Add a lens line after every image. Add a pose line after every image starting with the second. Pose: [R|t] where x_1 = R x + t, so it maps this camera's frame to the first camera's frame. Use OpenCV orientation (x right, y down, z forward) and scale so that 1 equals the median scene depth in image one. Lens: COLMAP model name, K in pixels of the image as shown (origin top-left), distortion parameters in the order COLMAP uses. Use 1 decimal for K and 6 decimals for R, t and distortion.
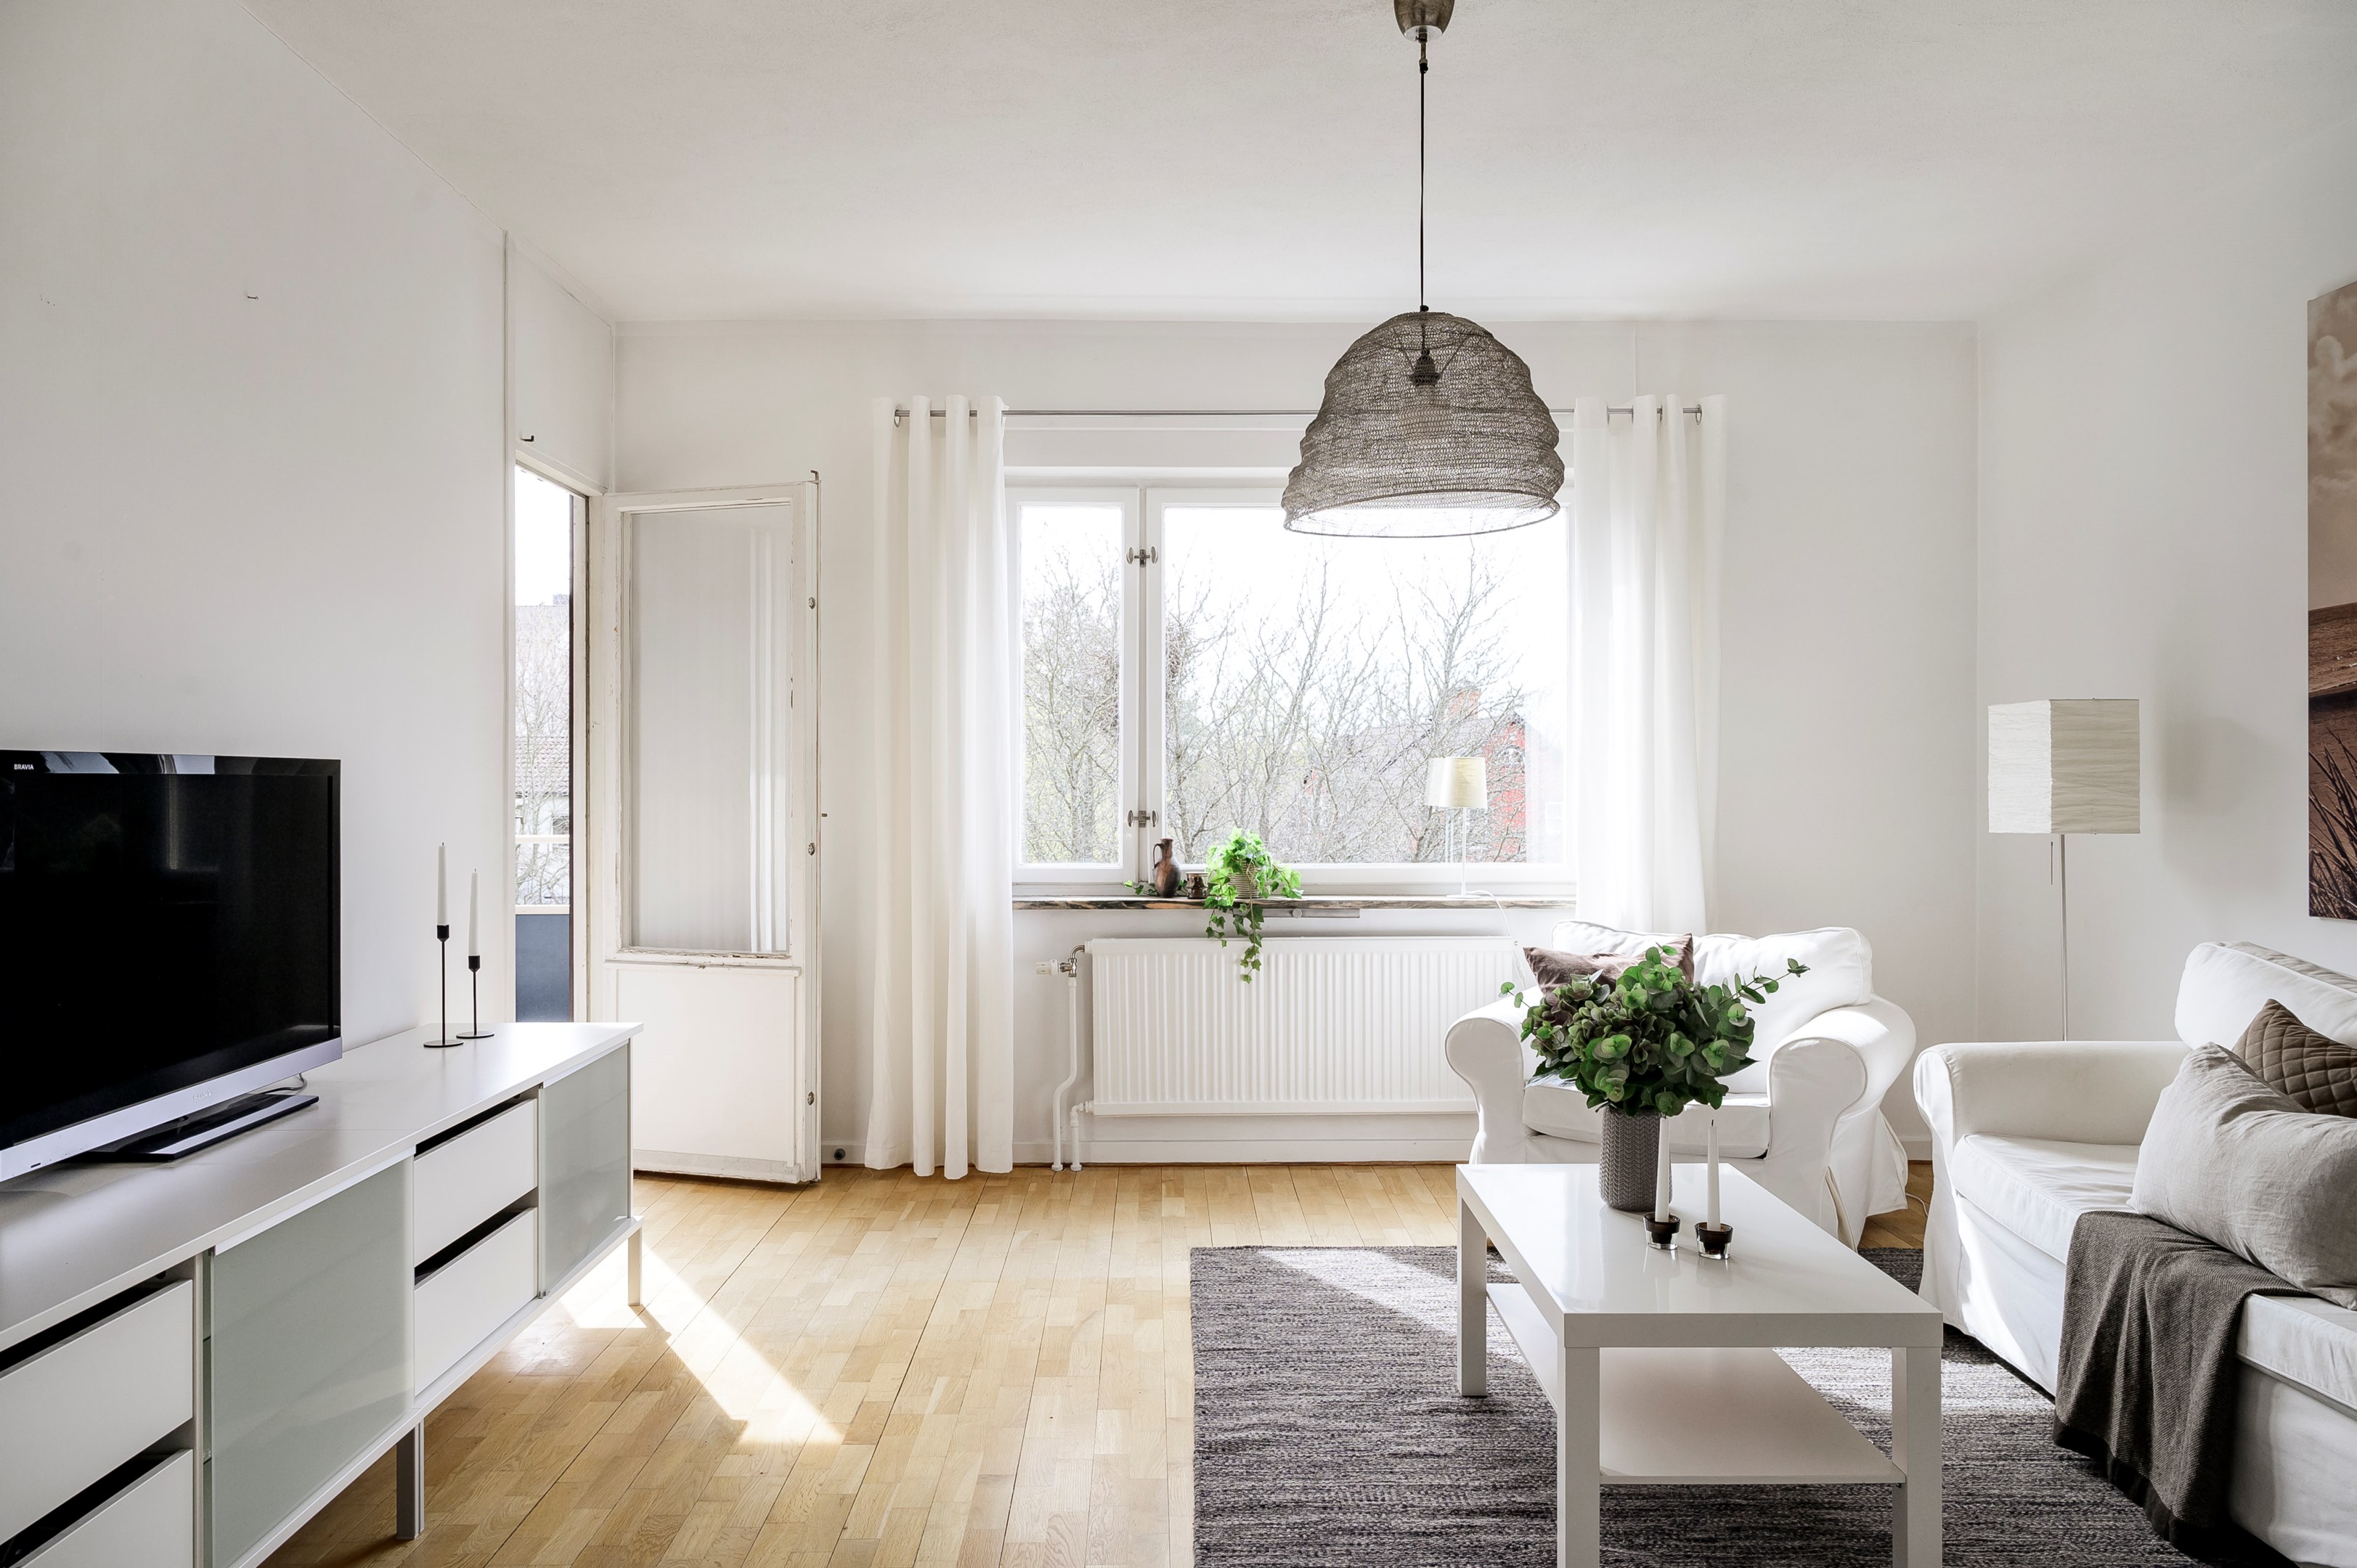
lens RADIAL K [[1587.2, 0, 1191.5], [0, 1587.2, 809.4], [0, 0, 1]] dist [0.001500, -0.007955]
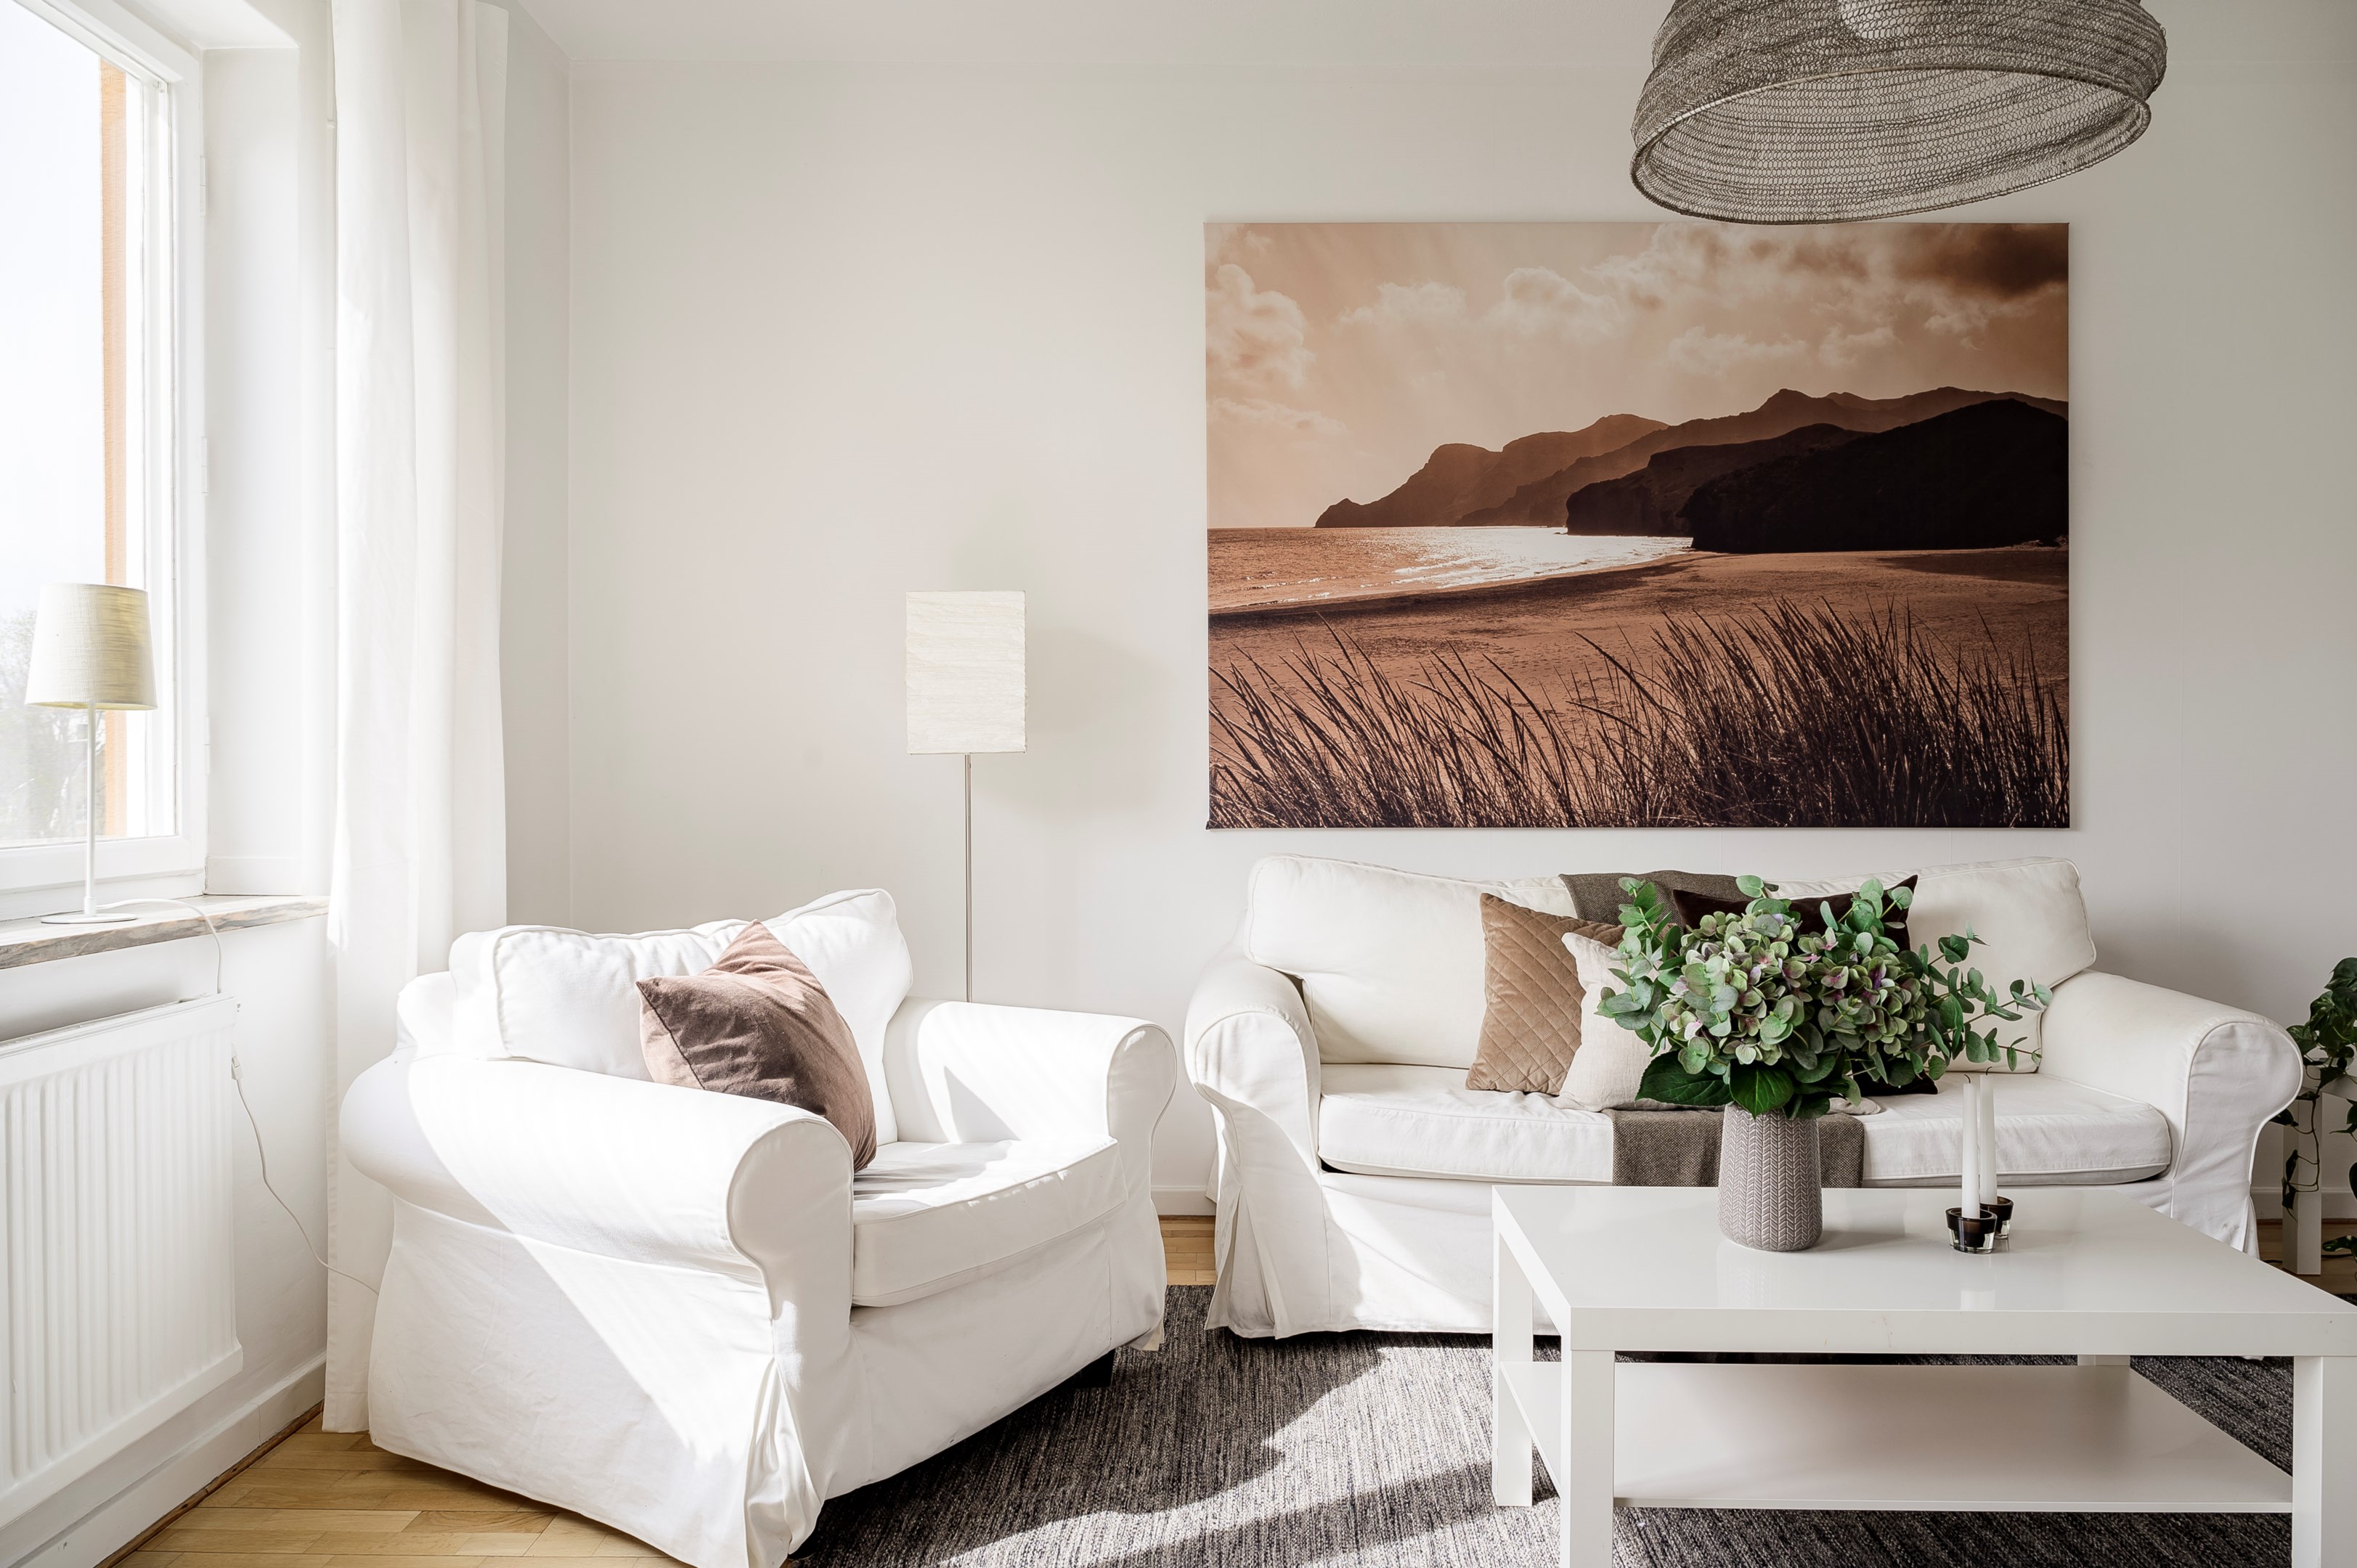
lens RADIAL K [[1714.3, 0, 1163.8], [0, 1714.3, 822.5], [0, 0, 1]] dist [0.004388, -0.012662]
pose [[-0.001380, -0.034214, 0.999414, -0.405478], [0.013775, 0.999319, 0.034229, 0.025243], [-0.999904, 0.013814, -0.000907, 1.036921]]
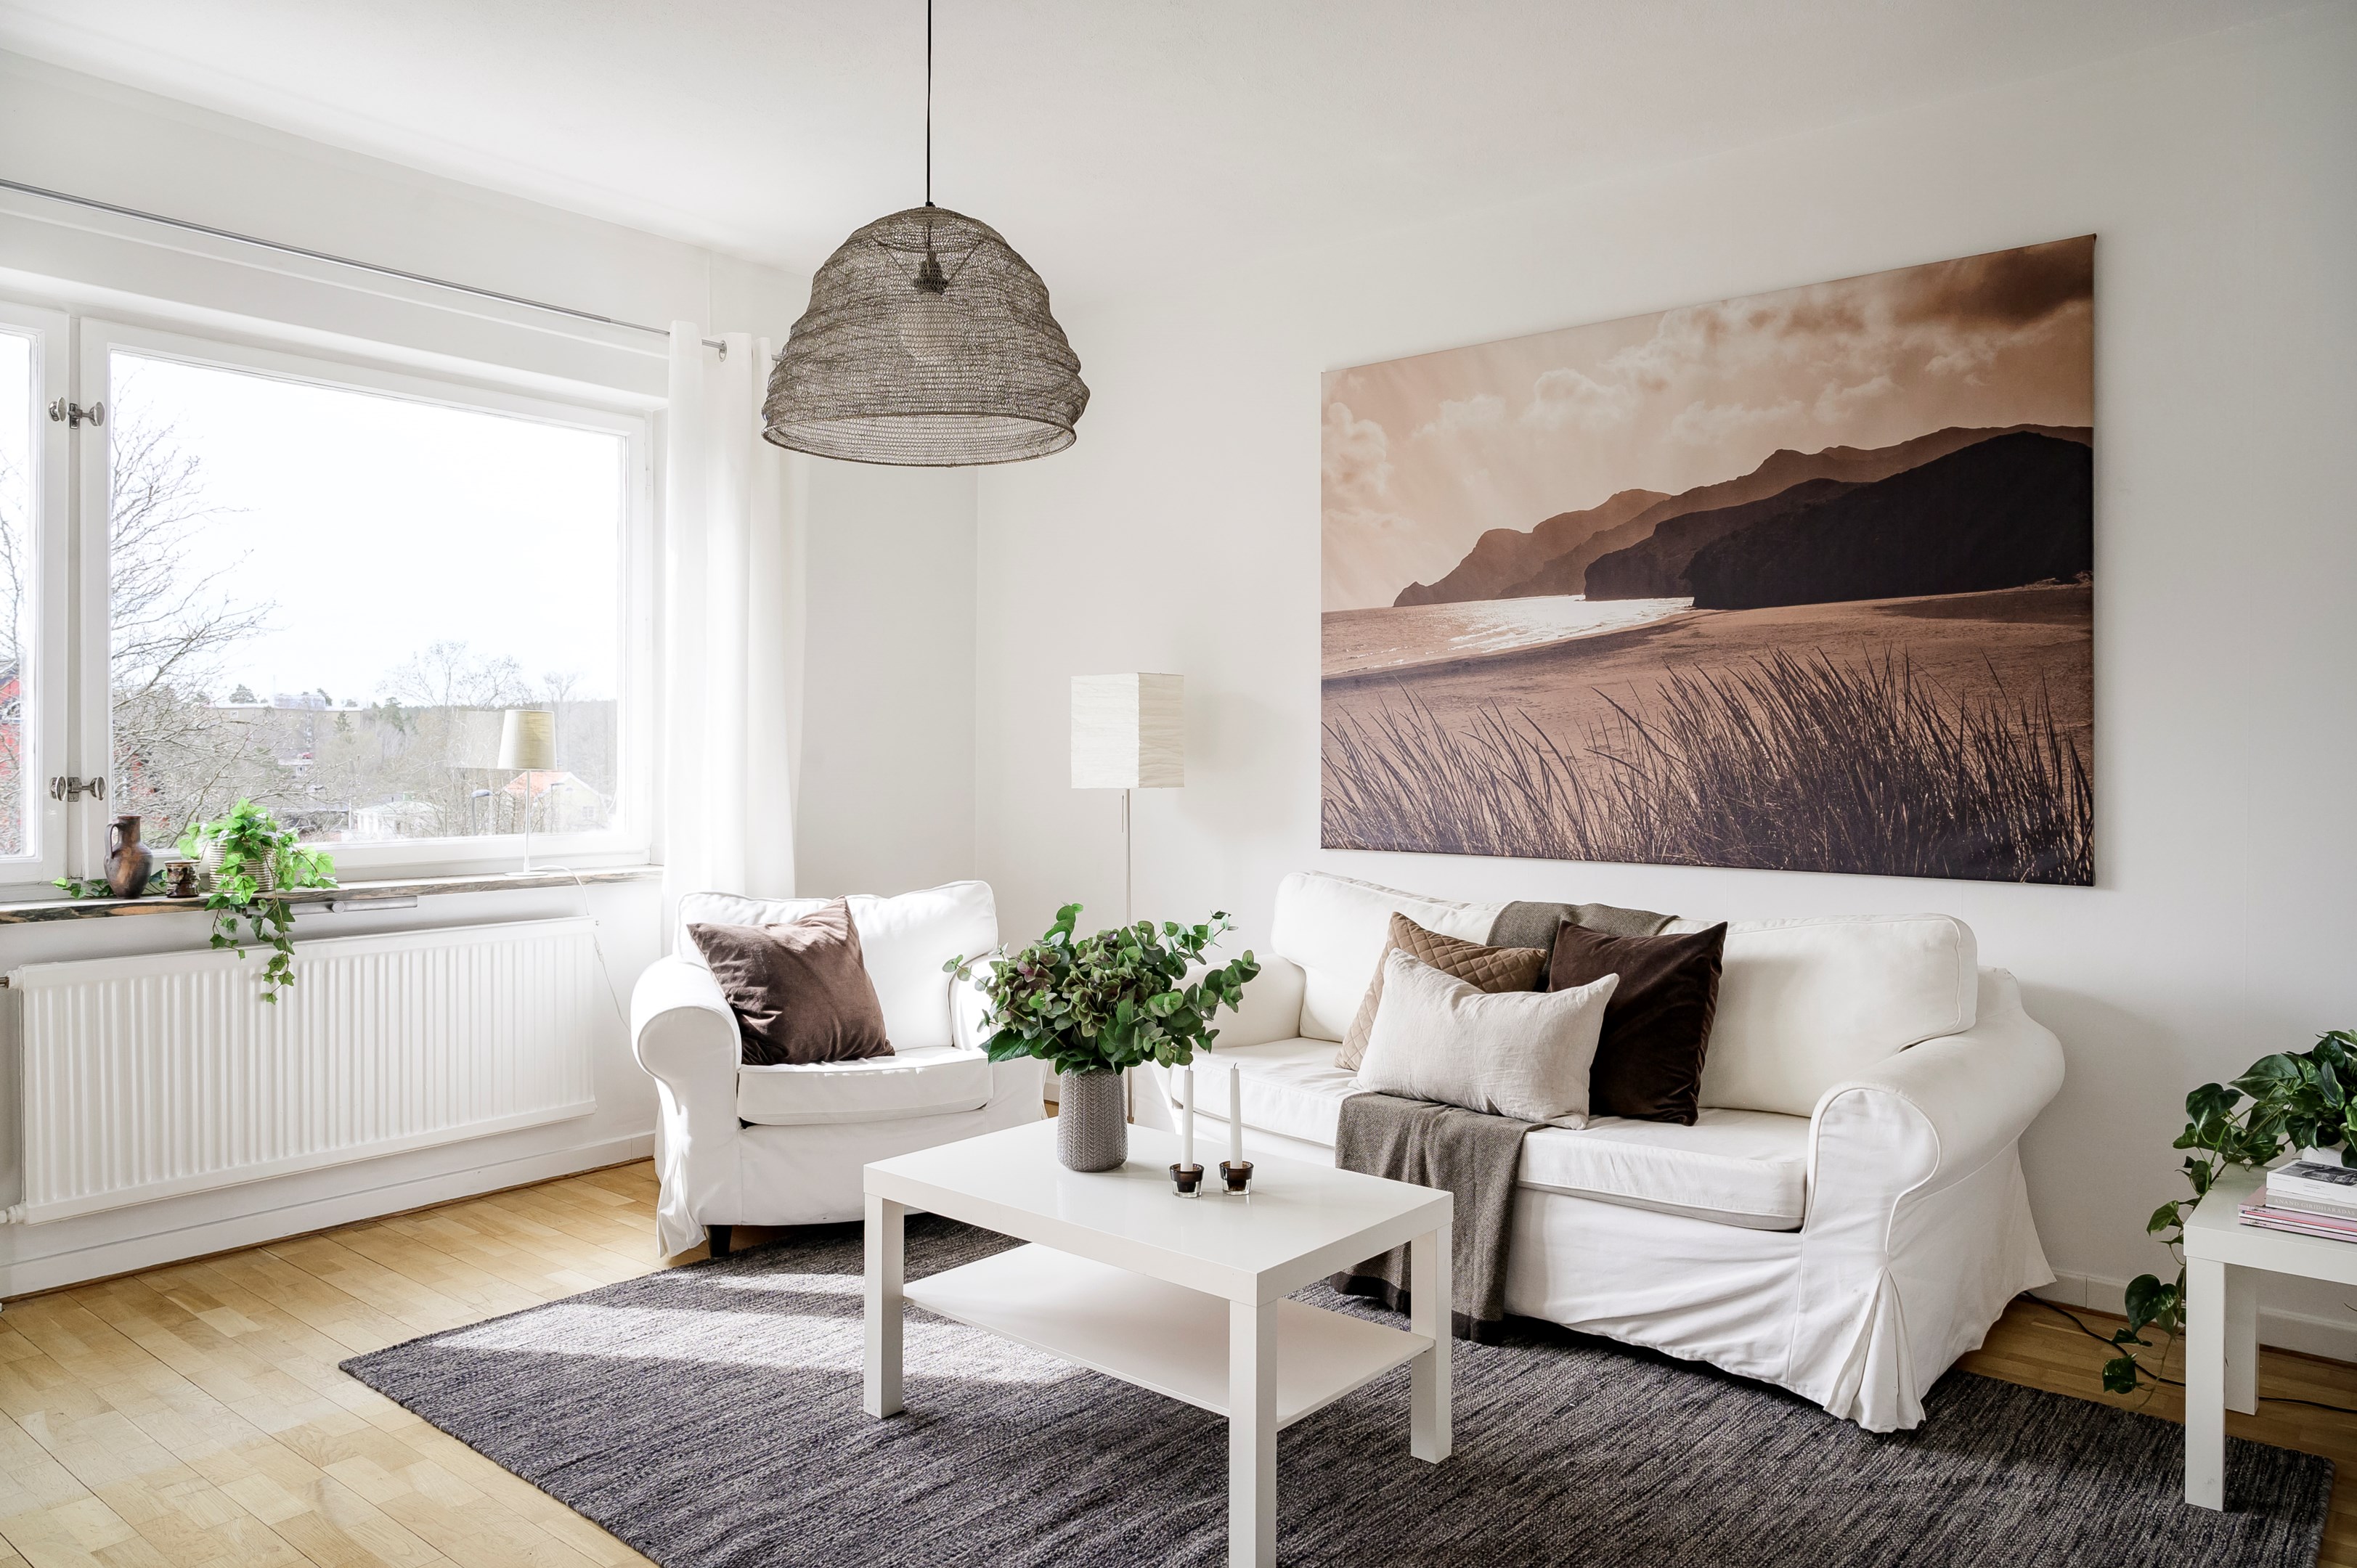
lens RADIAL K [[1587.2, 0, 1119.4], [0, 1587.2, 792.0], [0, 0, 1]] dist [0.001500, -0.007955]
pose [[0.644950, -0.016652, 0.764043, -0.394670], [0.007339, 0.999851, 0.015597, -0.000445], [-0.764189, -0.004452, 0.644977, 0.291461]]
